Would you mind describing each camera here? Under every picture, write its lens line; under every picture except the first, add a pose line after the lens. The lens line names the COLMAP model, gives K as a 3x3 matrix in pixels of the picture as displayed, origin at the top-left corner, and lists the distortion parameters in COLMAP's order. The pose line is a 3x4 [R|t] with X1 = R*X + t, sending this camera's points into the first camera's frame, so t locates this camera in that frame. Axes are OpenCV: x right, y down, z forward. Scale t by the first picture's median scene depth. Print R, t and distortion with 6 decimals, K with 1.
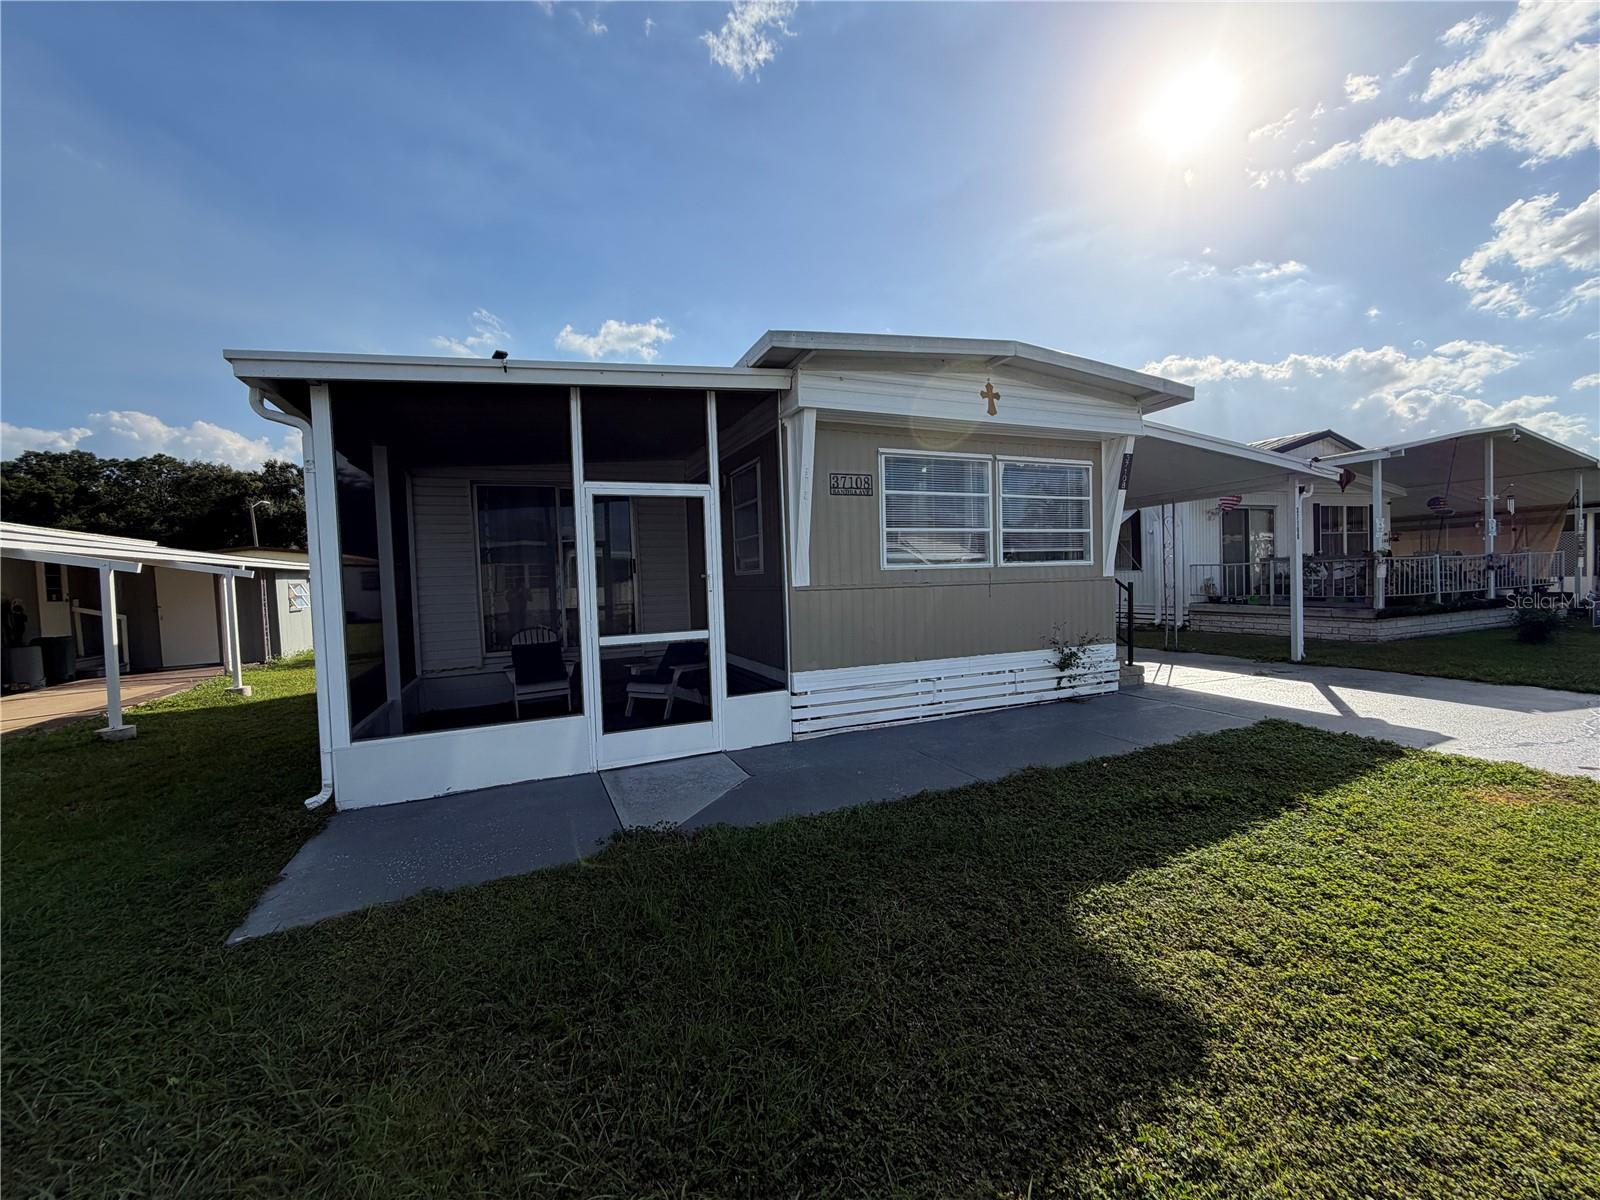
lens RADIAL K [[639.6, 0, 803.0], [0, 639.6, 596.4], [0, 0, 1]] dist [-0.002166, 0.000178]
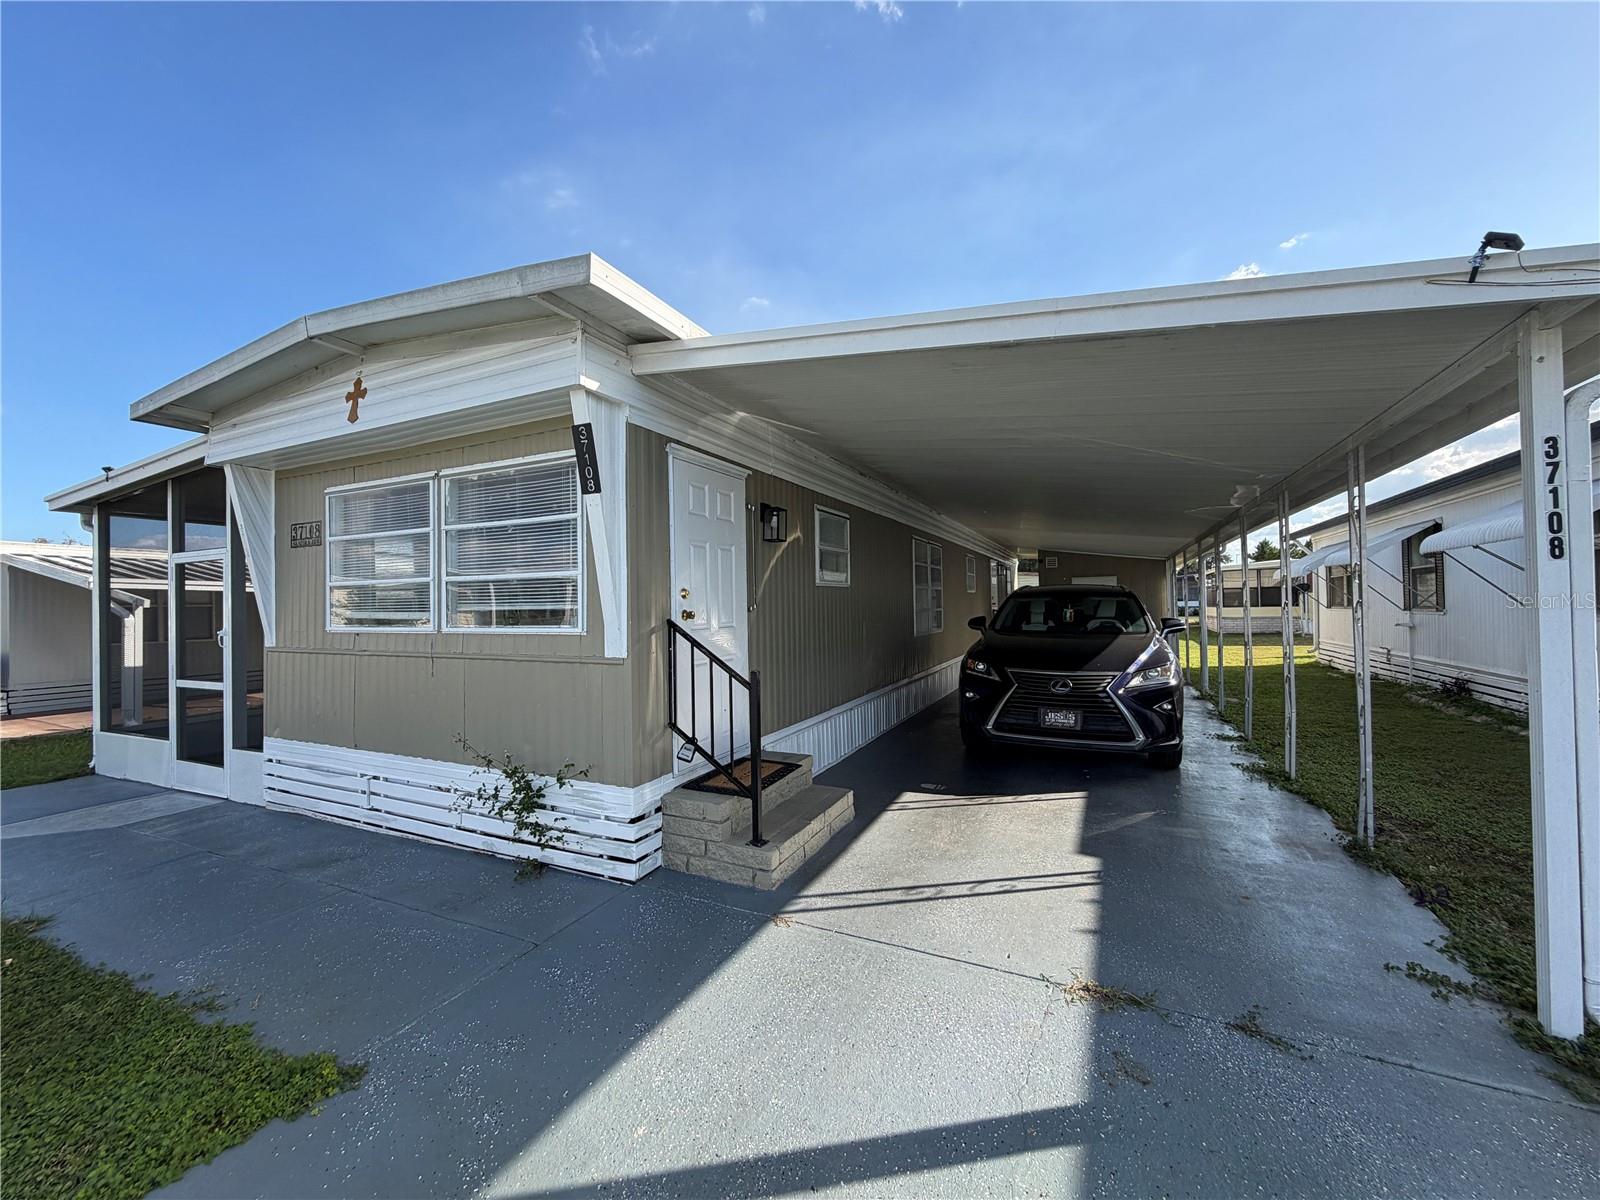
lens RADIAL K [[639.6, 0, 800.7], [0, 639.6, 598.5], [0, 0, 1]] dist [-0.002166, 0.000178]
pose [[0.661377, 0.013882, -0.749926, 1.124193], [-0.024740, 0.999688, -0.003313, -0.094986], [0.749646, 0.020744, 0.661514, 0.881742]]
